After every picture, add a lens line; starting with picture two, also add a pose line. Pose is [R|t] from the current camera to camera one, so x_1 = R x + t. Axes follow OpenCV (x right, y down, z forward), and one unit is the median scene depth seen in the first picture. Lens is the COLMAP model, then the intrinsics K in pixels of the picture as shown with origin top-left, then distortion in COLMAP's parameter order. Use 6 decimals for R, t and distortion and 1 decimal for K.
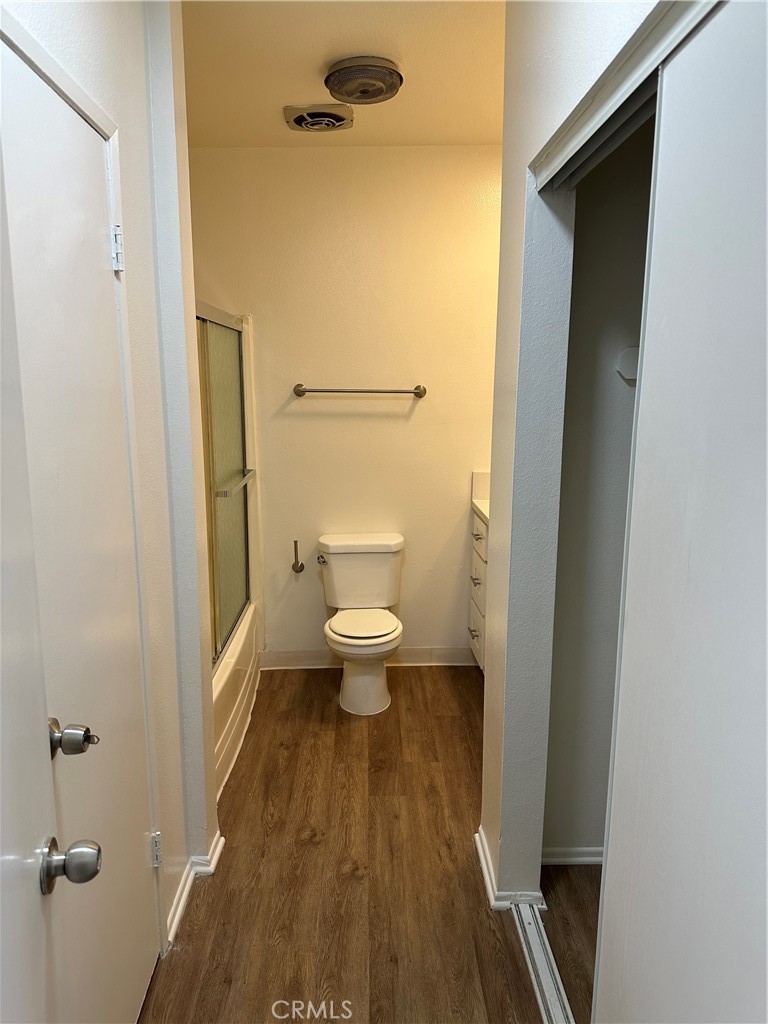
lens RADIAL K [[713.2, 0, 381.5], [0, 713.2, 509.4], [0, 0, 1]] dist [0.037300, -0.042433]
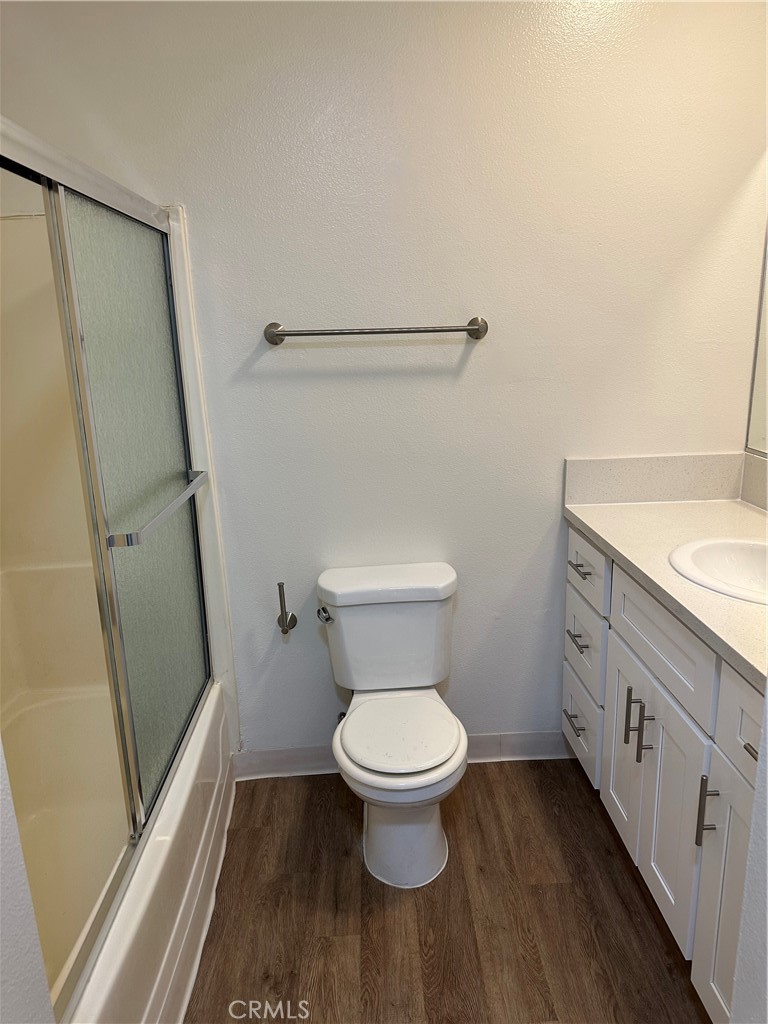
lens RADIAL K [[713.2, 0, 391.1], [0, 713.2, 513.5], [0, 0, 1]] dist [0.037300, -0.042433]
pose [[0.999253, -0.038019, 0.006871, -0.027530], [0.037427, 0.996703, 0.071989, -0.057547], [-0.009585, -0.071678, 0.997382, 0.397962]]
